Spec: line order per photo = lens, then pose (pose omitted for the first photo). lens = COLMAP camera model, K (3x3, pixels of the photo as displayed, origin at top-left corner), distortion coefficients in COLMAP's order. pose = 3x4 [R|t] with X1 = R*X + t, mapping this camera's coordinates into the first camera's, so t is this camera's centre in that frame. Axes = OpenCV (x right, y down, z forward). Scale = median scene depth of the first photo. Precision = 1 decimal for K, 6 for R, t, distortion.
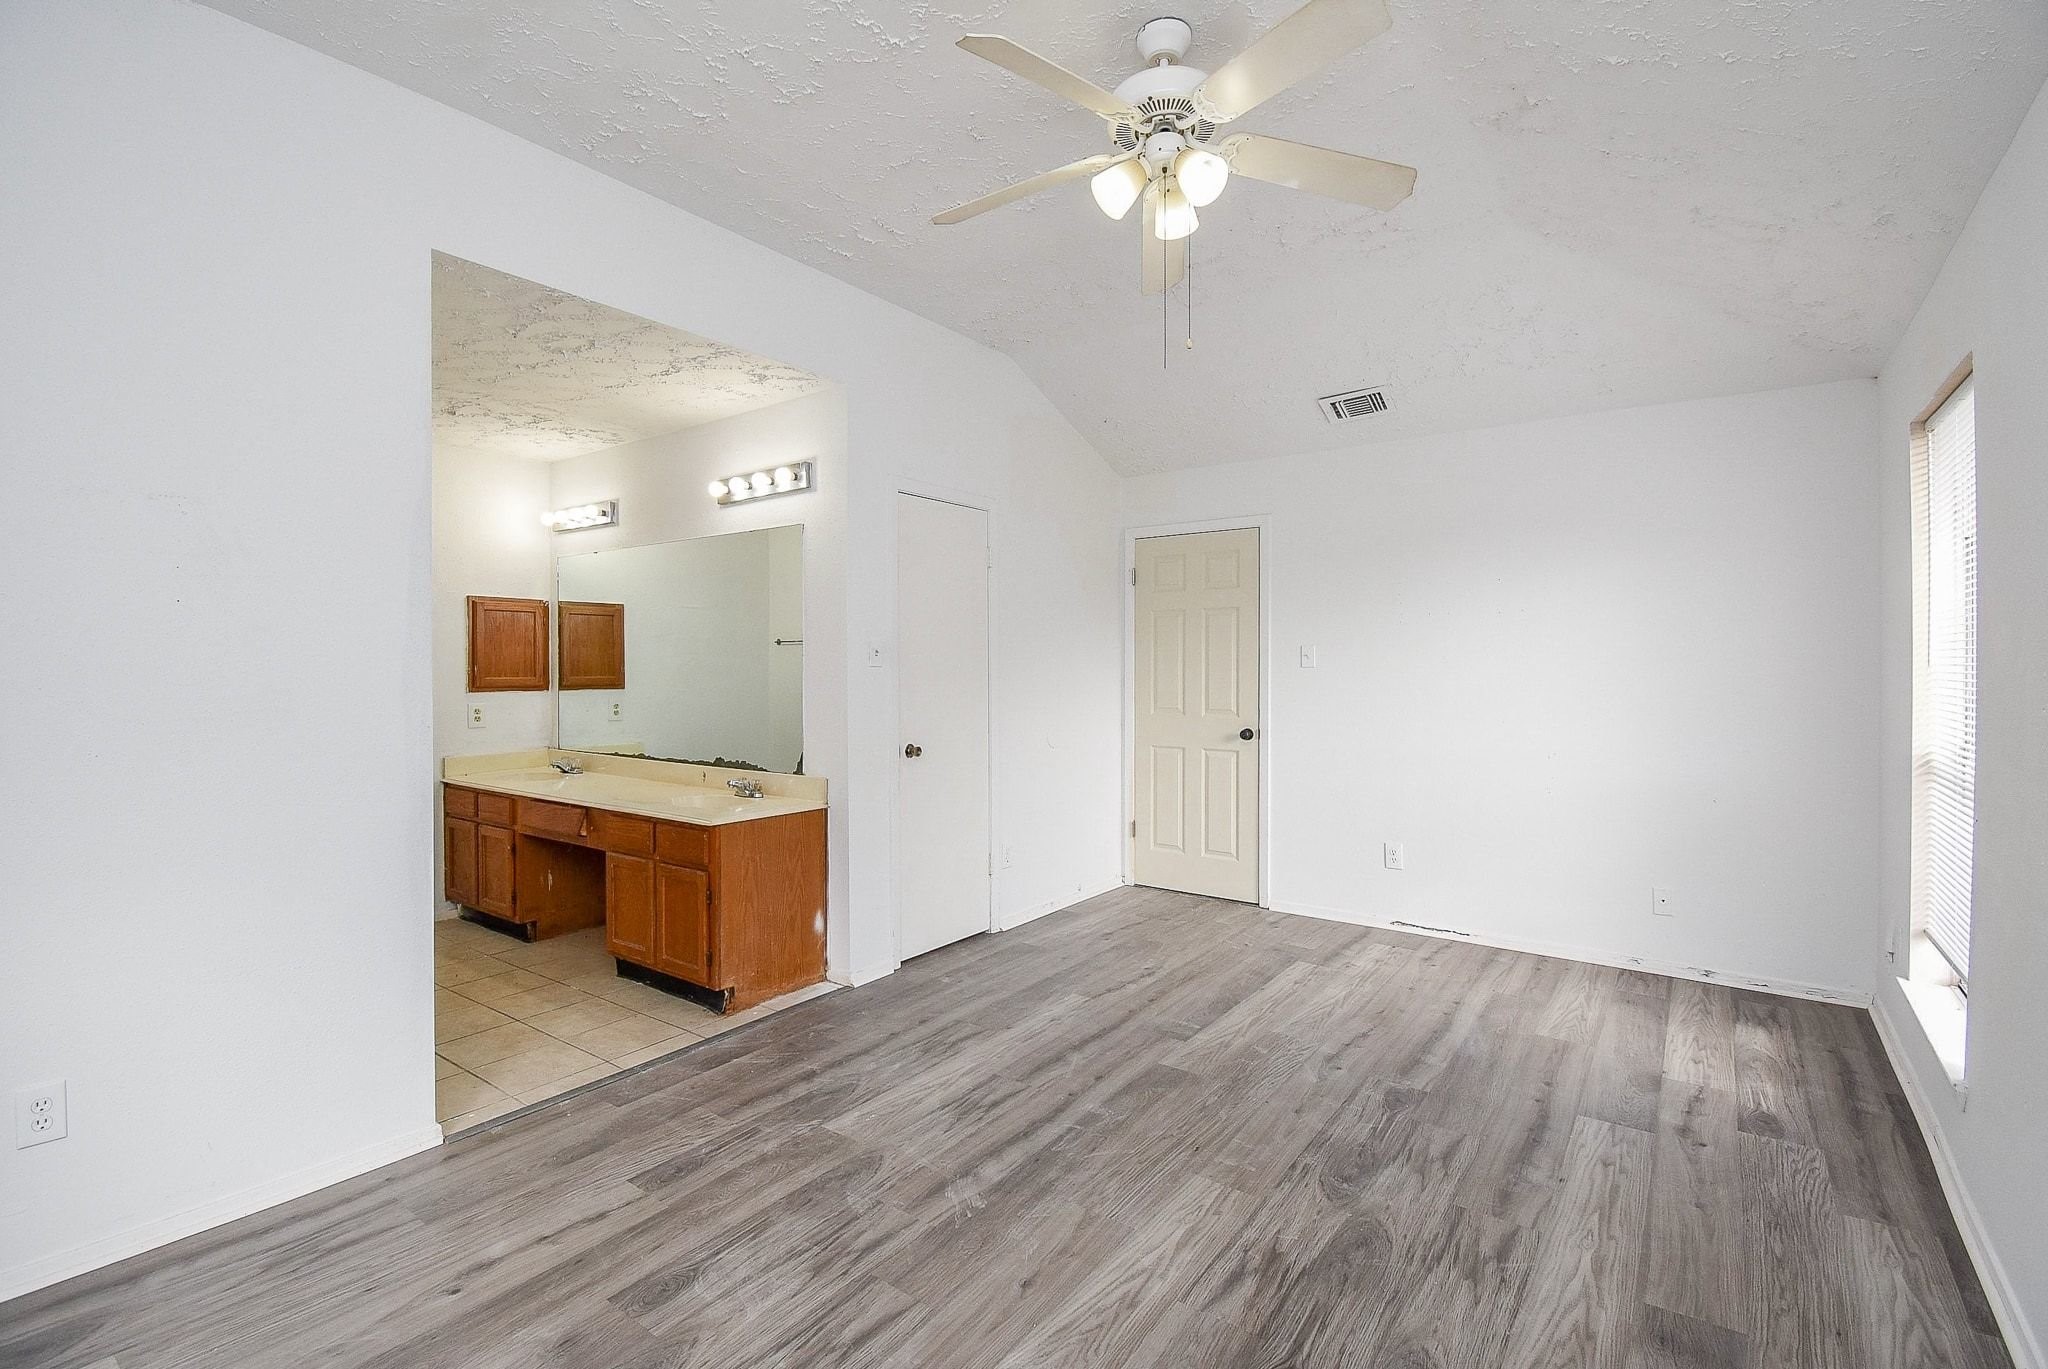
lens RADIAL K [[917.1, 0, 1013.6], [0, 917.1, 660.9], [0, 0, 1]] dist [0.029951, -0.028636]
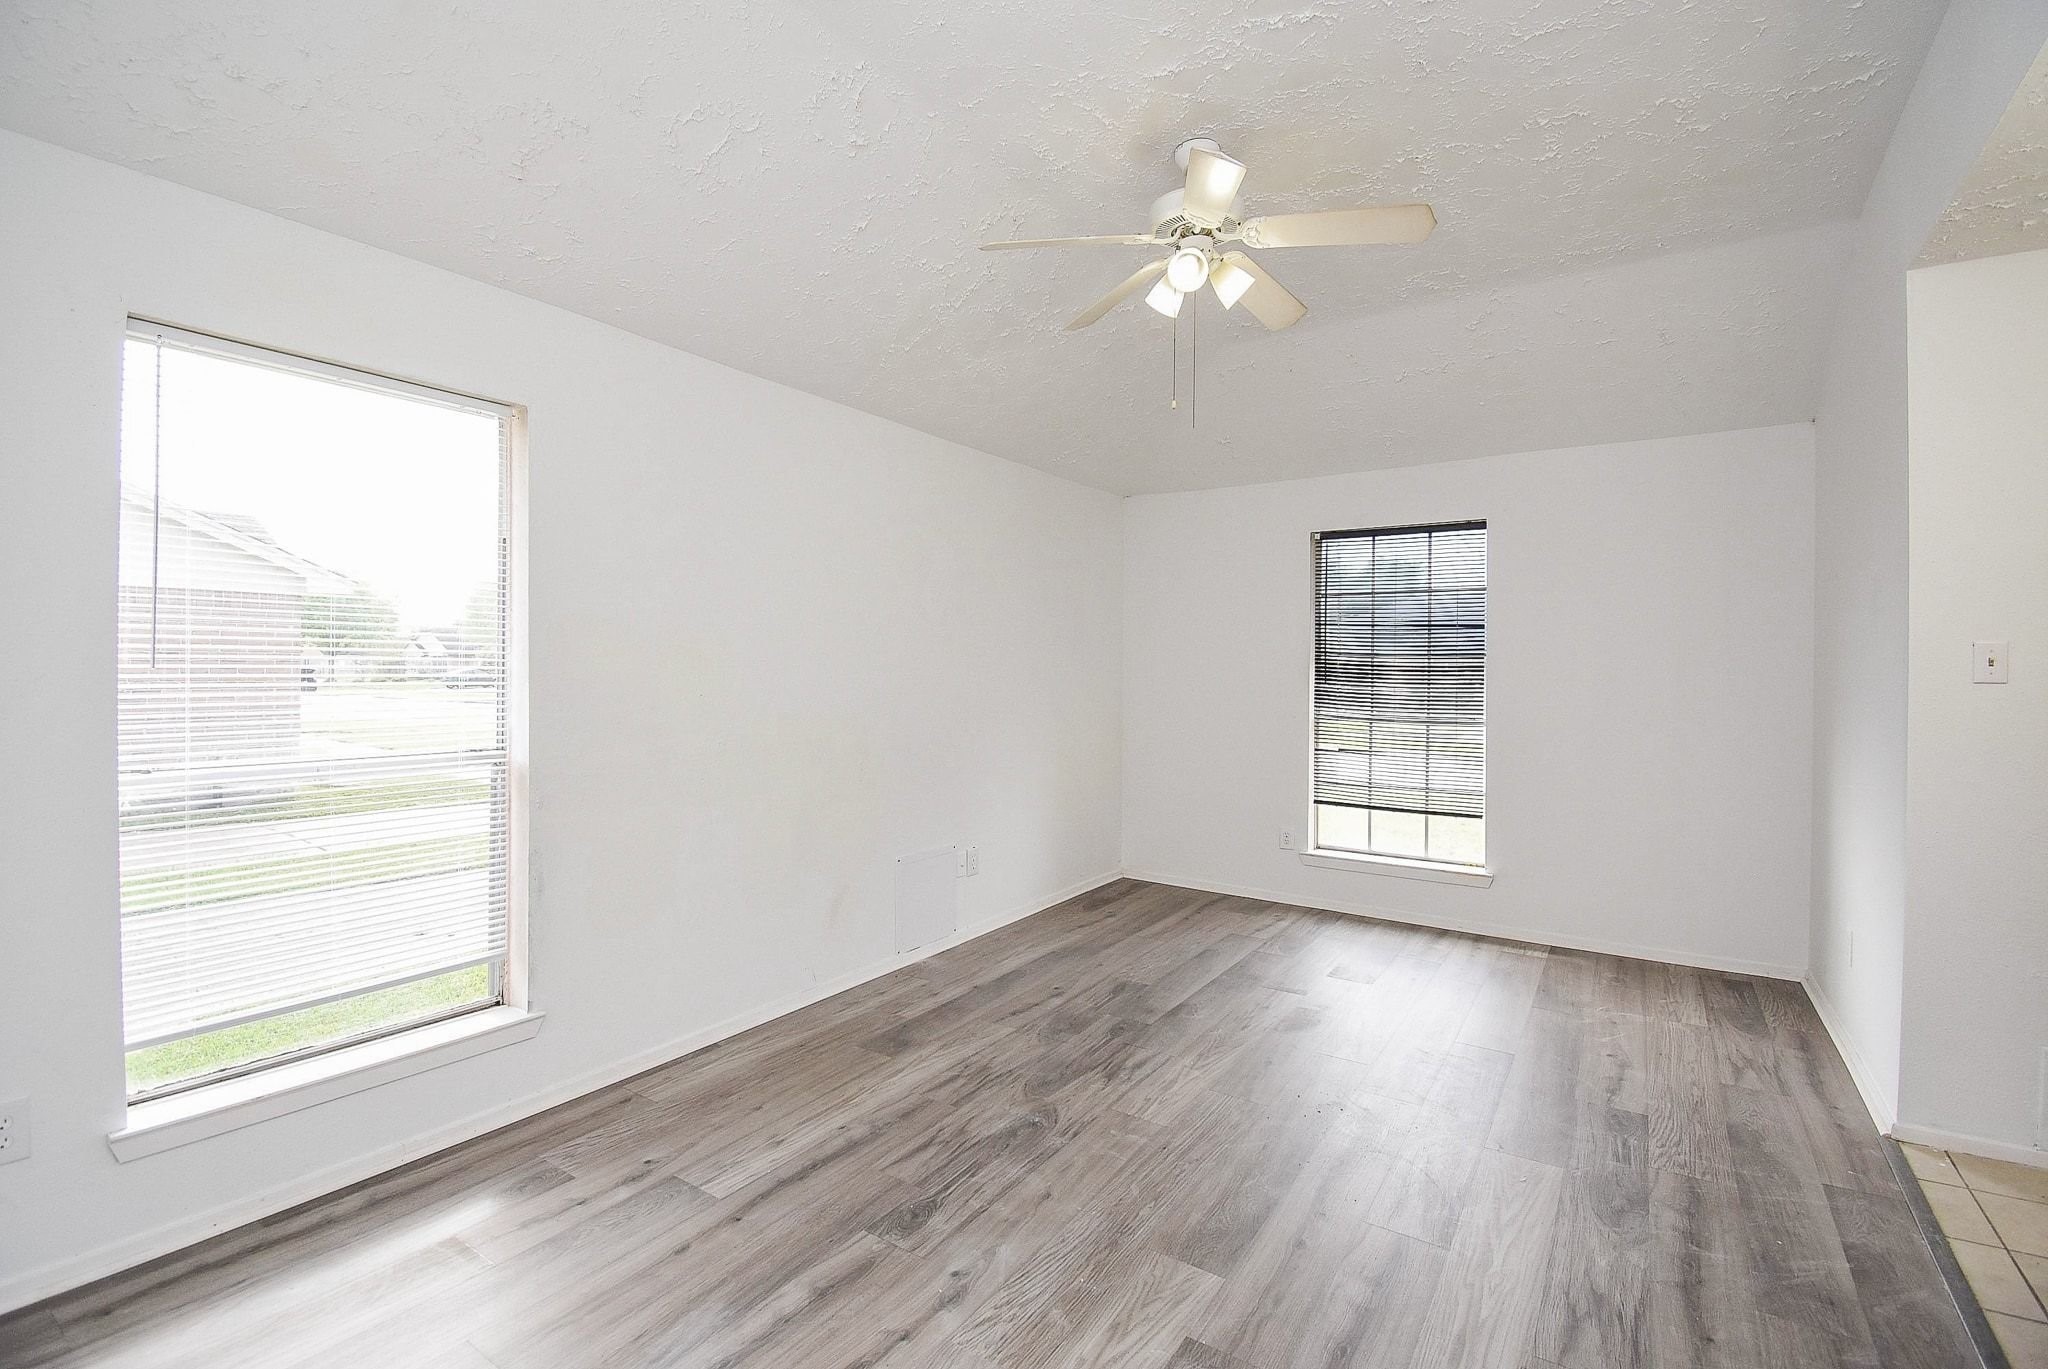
lens RADIAL K [[917.1, 0, 1013.6], [0, 917.1, 660.9], [0, 0, 1]] dist [0.029951, -0.028636]
pose [[-0.999081, -0.007164, -0.042267, 0.298784], [-0.006541, 0.999868, -0.014852, 0.006472], [0.042367, -0.014561, -0.998996, 1.466306]]
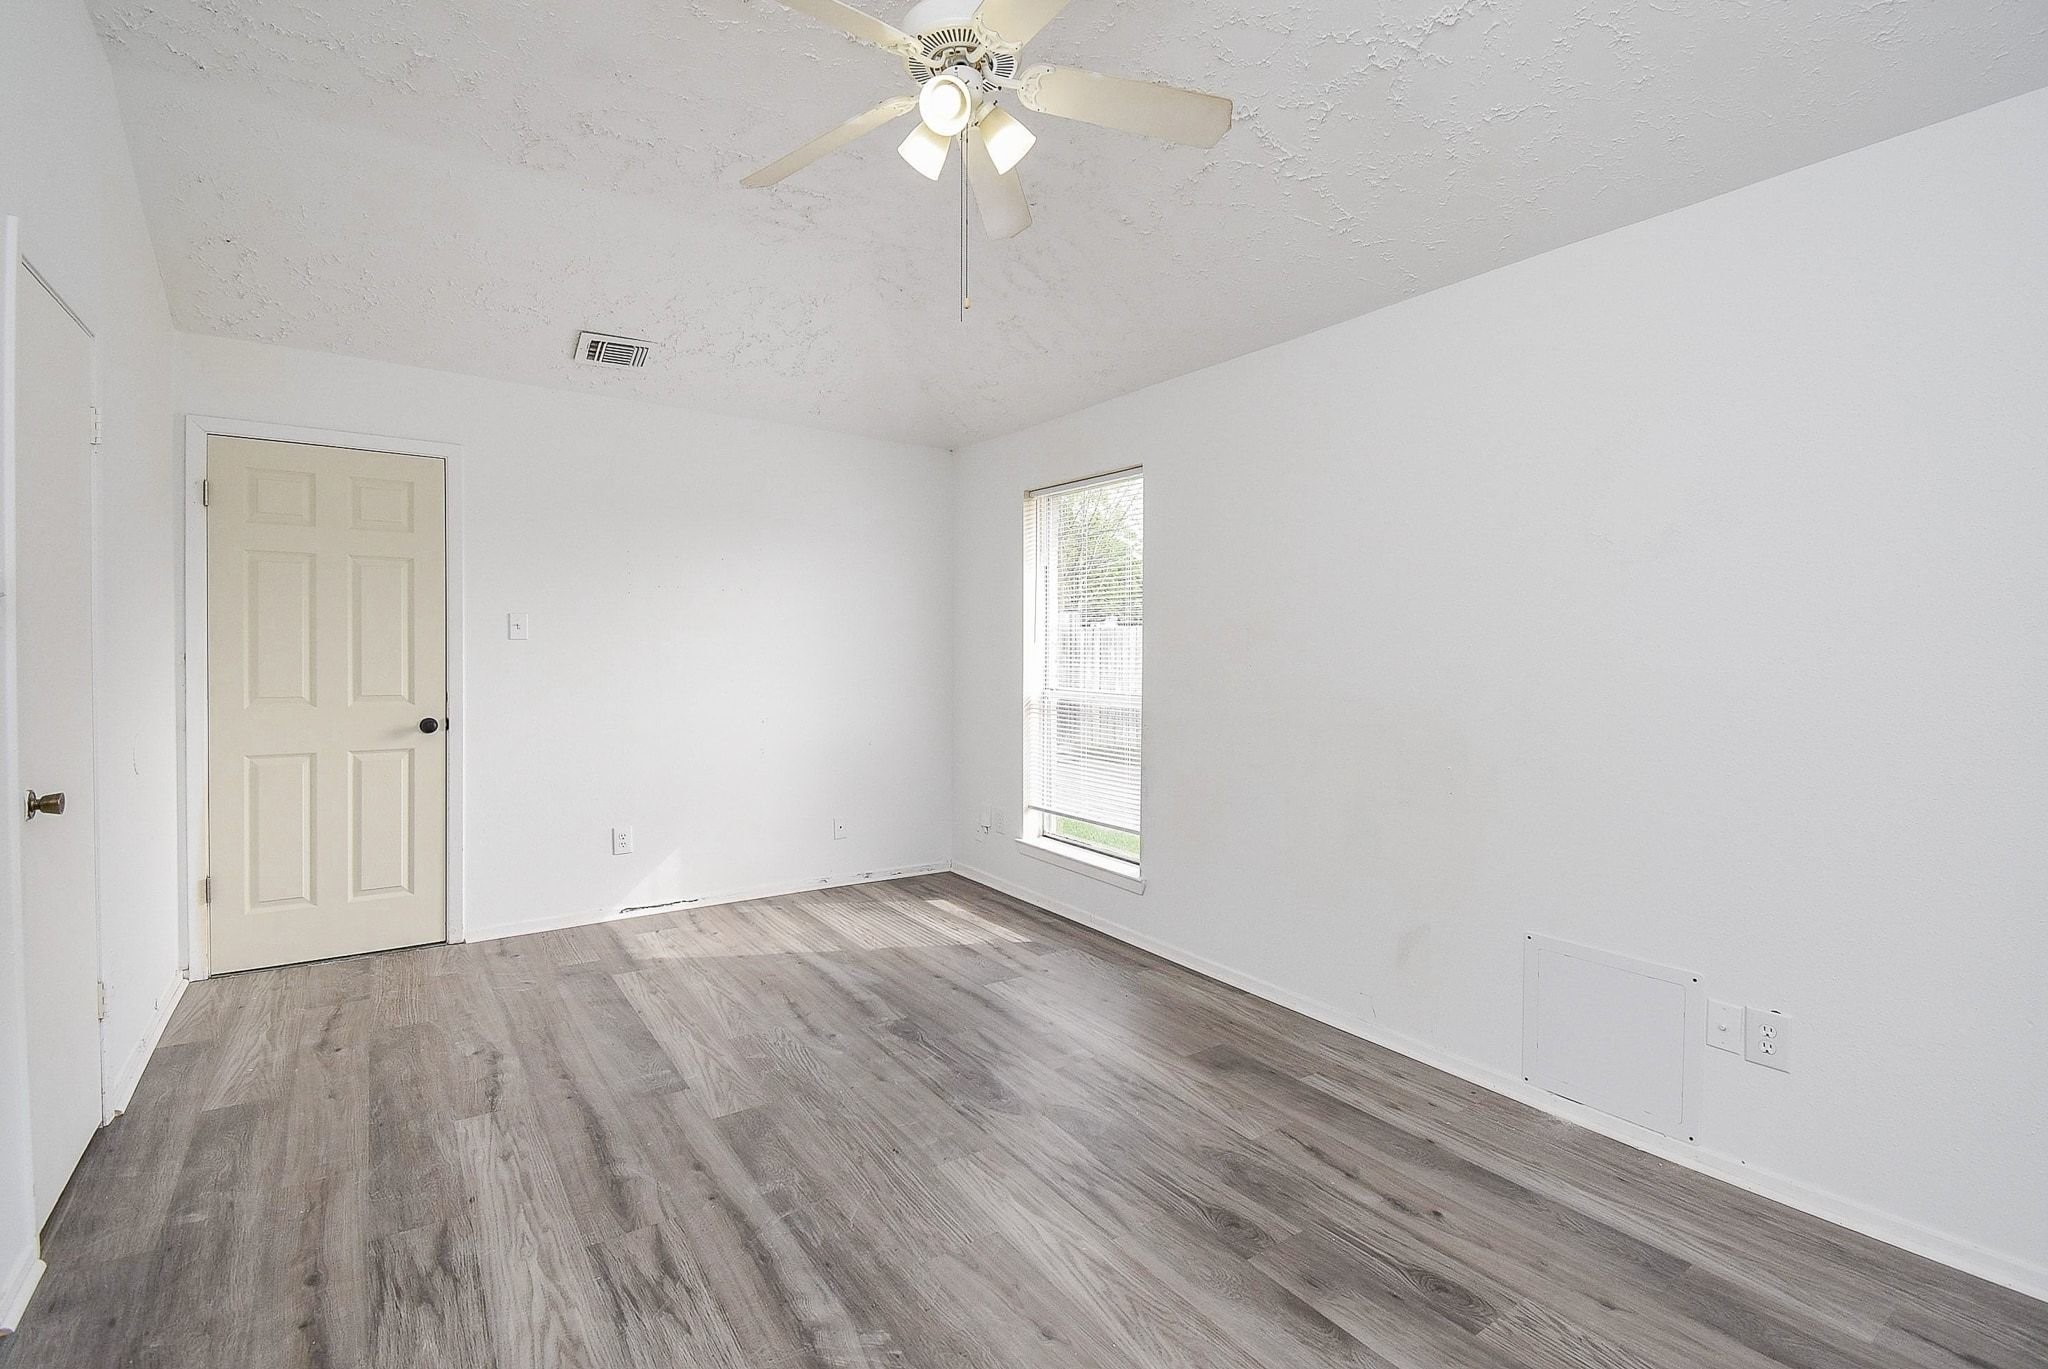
lens RADIAL K [[917.1, 0, 1013.6], [0, 917.1, 660.9], [0, 0, 1]] dist [0.029951, -0.028636]
pose [[0.321619, -0.010249, 0.946814, -0.469947], [-0.013498, 0.999790, 0.015407, 0.010645], [-0.946773, -0.017735, 0.321413, 0.432529]]
